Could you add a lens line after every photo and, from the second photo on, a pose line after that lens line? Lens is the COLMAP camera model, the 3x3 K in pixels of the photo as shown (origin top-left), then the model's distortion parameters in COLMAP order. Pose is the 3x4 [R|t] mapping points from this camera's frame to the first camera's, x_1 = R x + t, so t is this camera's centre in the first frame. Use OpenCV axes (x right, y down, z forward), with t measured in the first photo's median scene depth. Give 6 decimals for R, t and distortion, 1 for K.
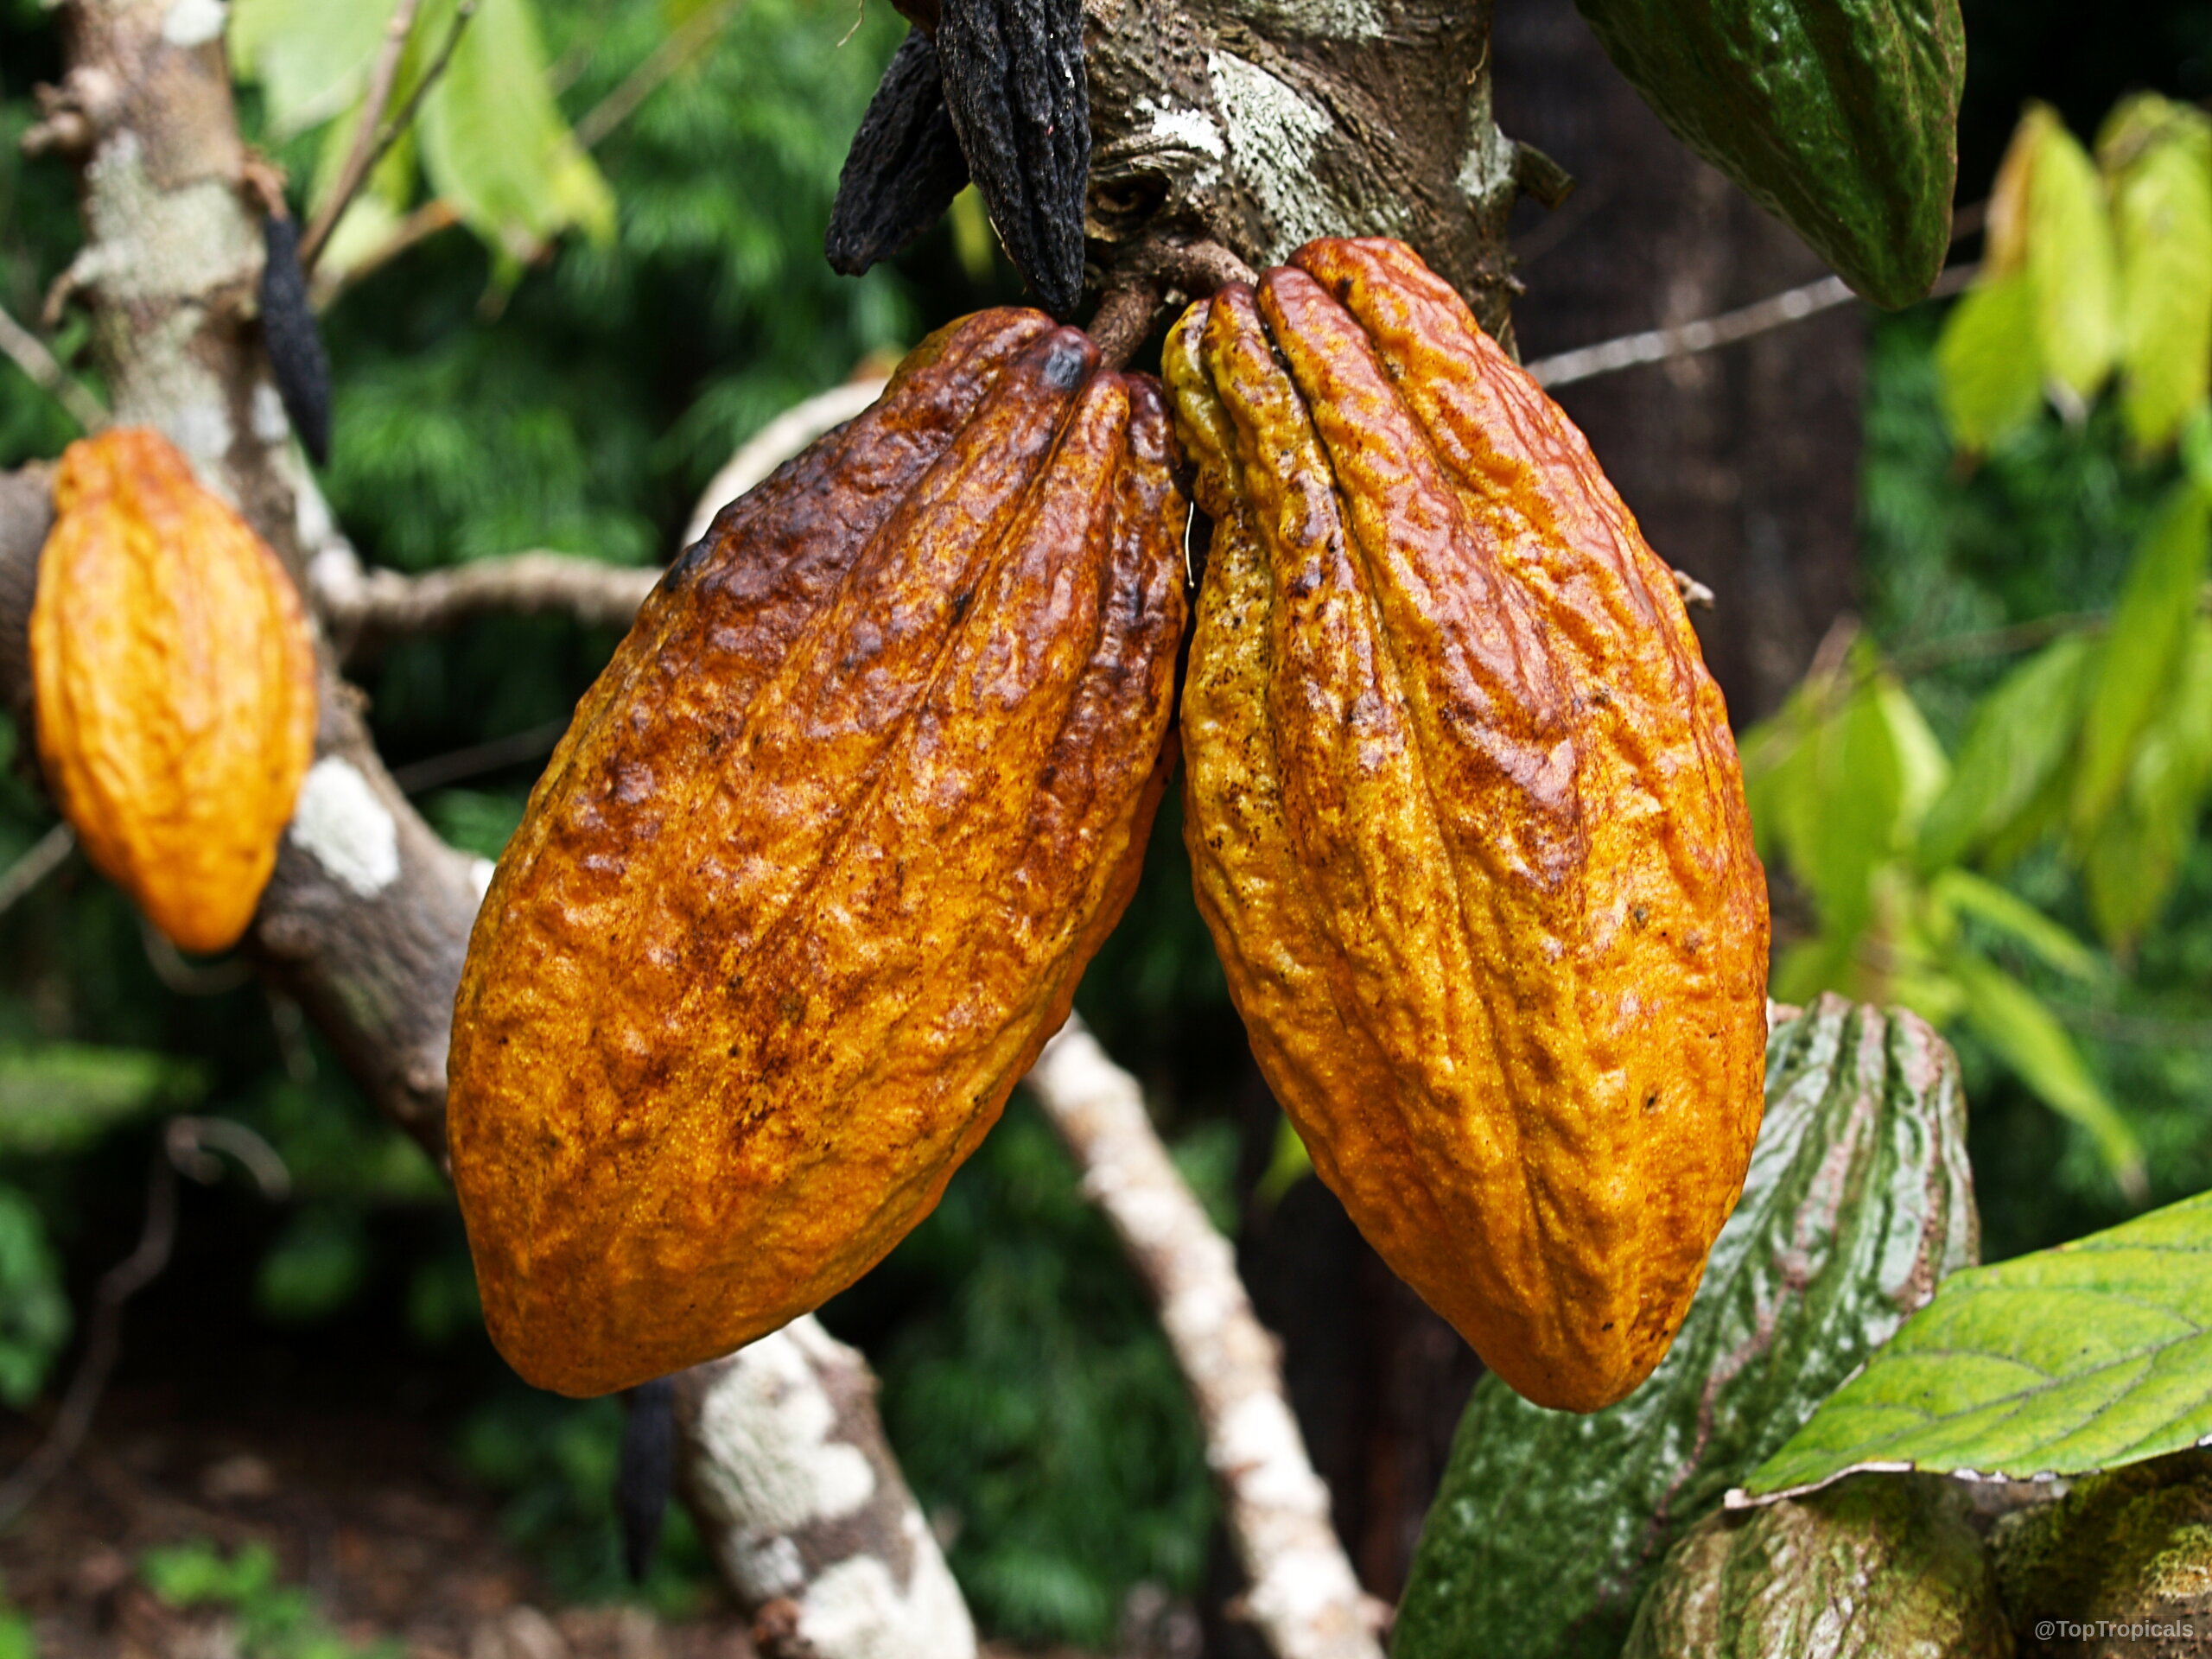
lens RADIAL K [[4835.8, 0, 1099.7], [0, 4835.8, 823.8], [0, 0, 1]] dist [-0.143585, 0.000000]
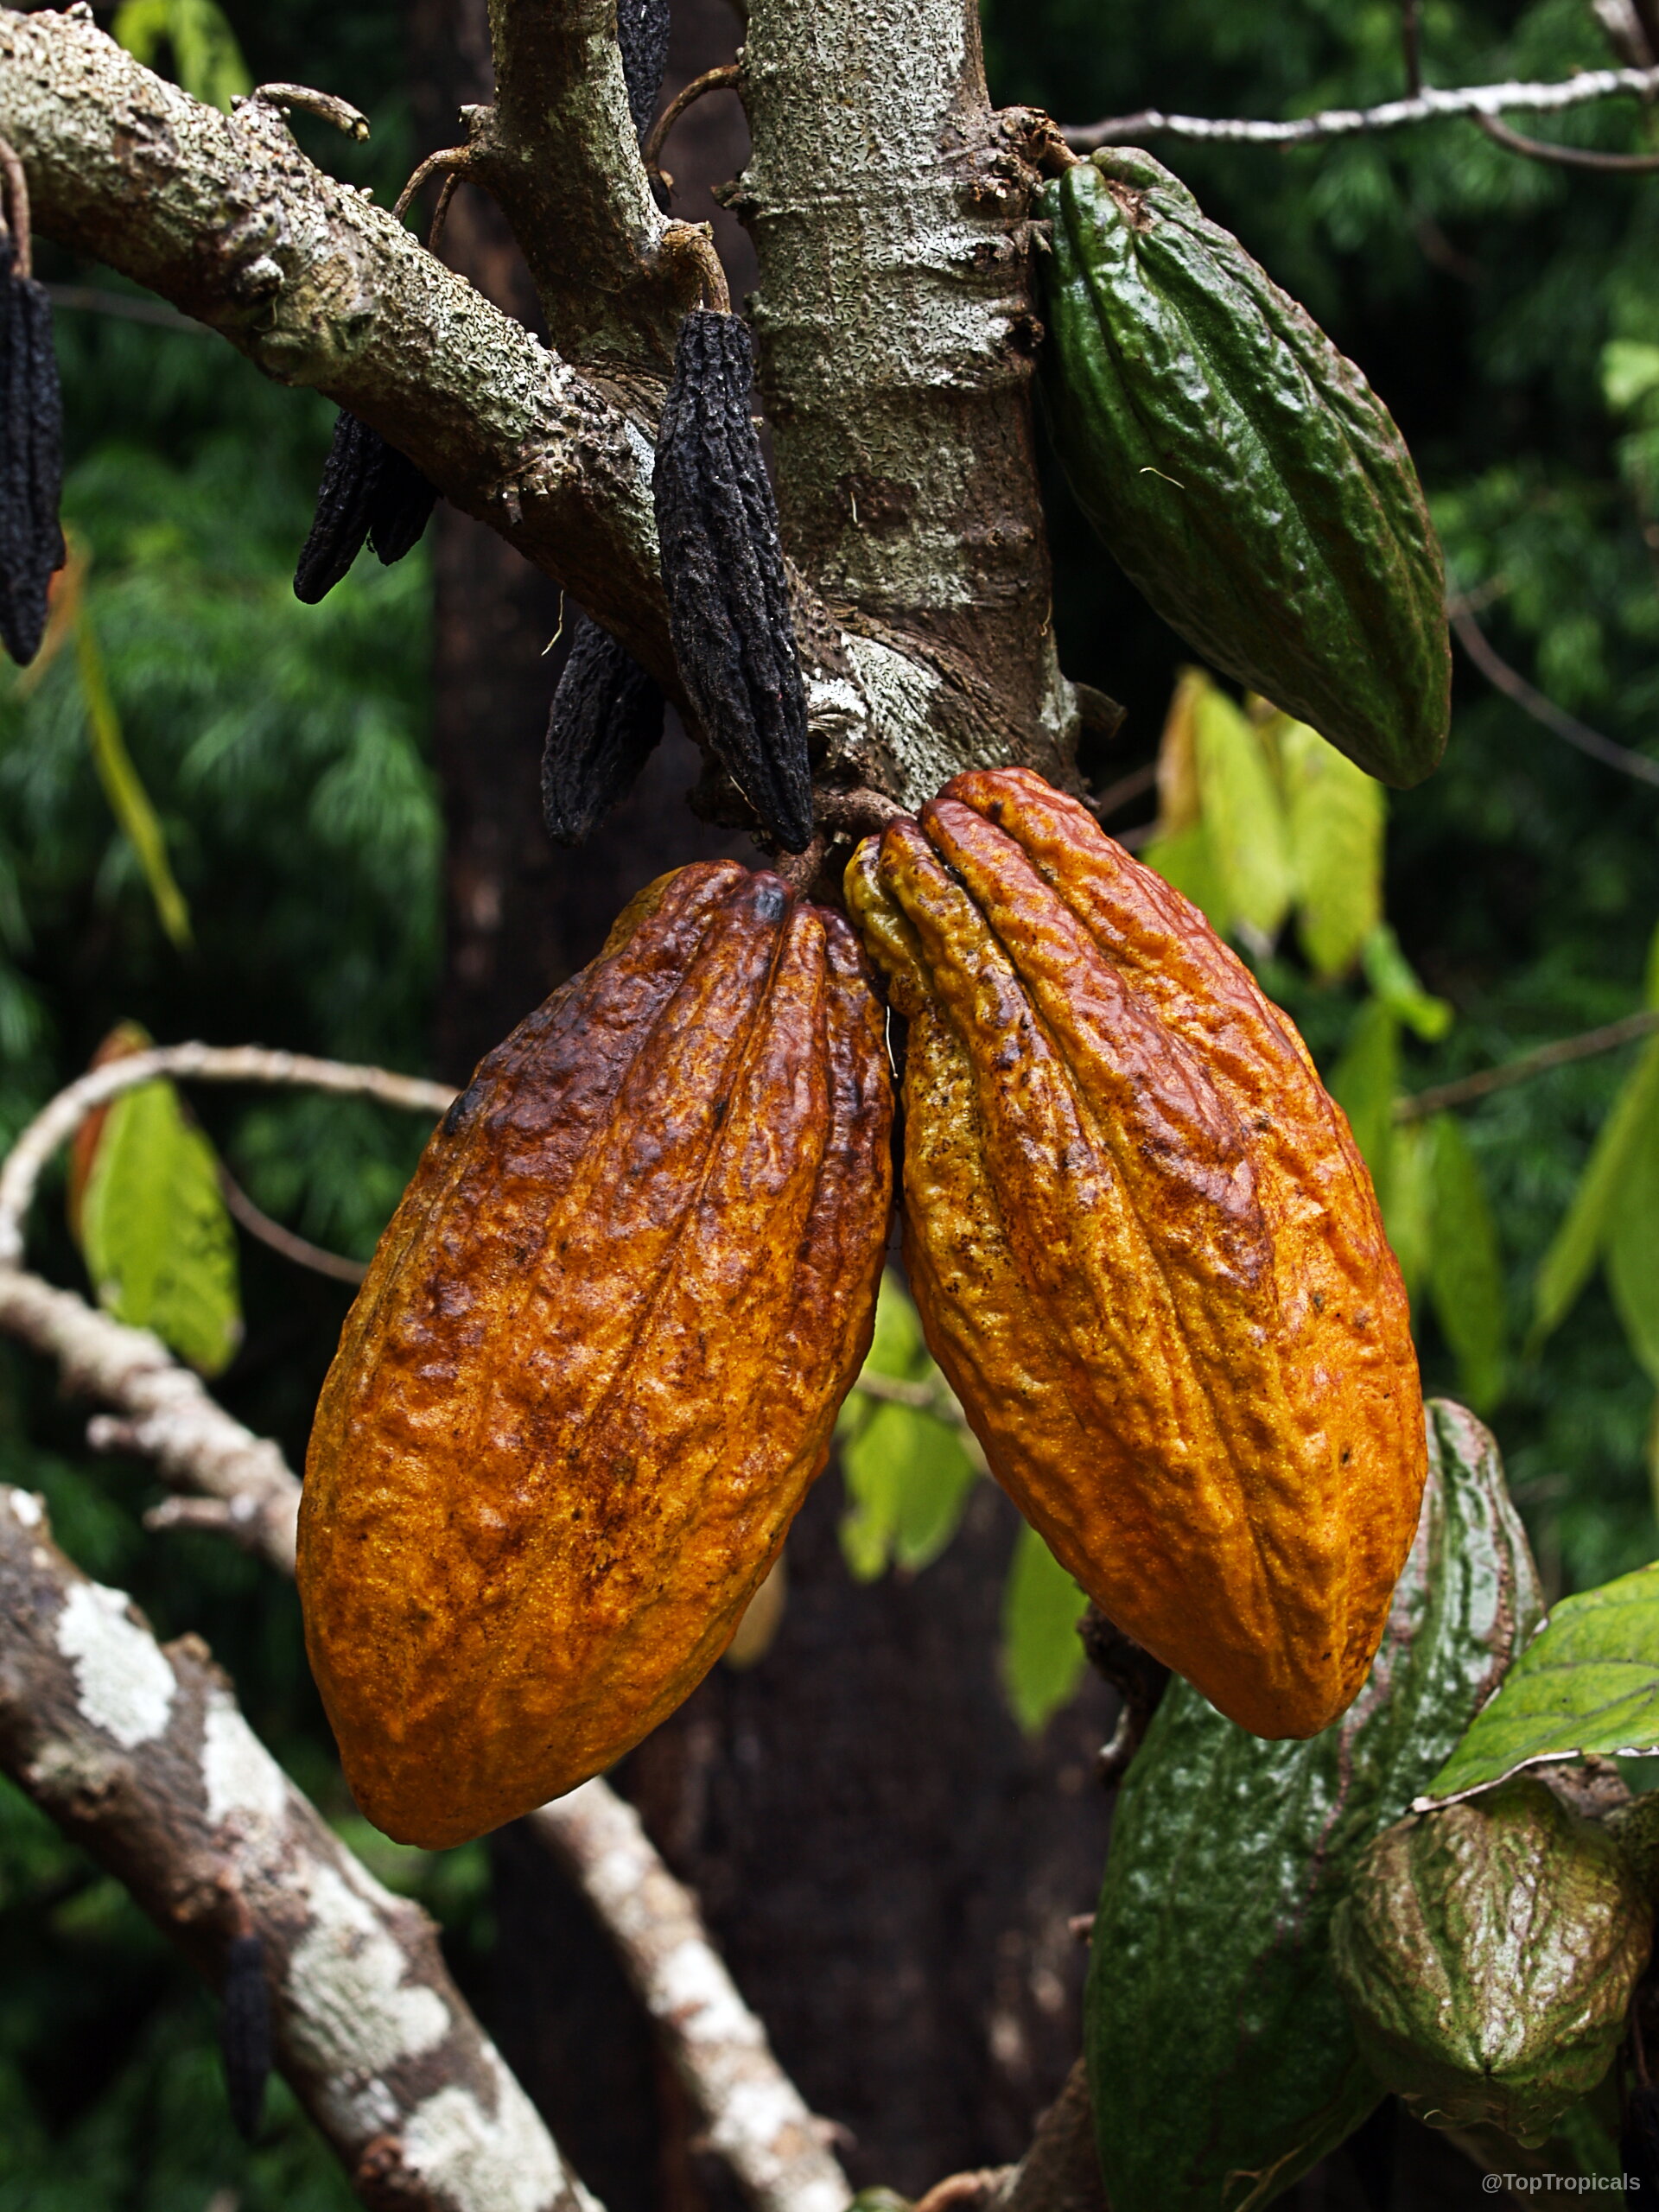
lens RADIAL K [[4835.8, 0, 835.7], [0, 4835.8, 1108.2], [0, 0, 1]] dist [-0.143585, 0.000000]
pose [[0.983135, -0.118551, 0.139251, -0.161615], [0.128921, 0.989325, -0.067942, 0.036633], [-0.129709, 0.084749, 0.987924, -0.160245]]
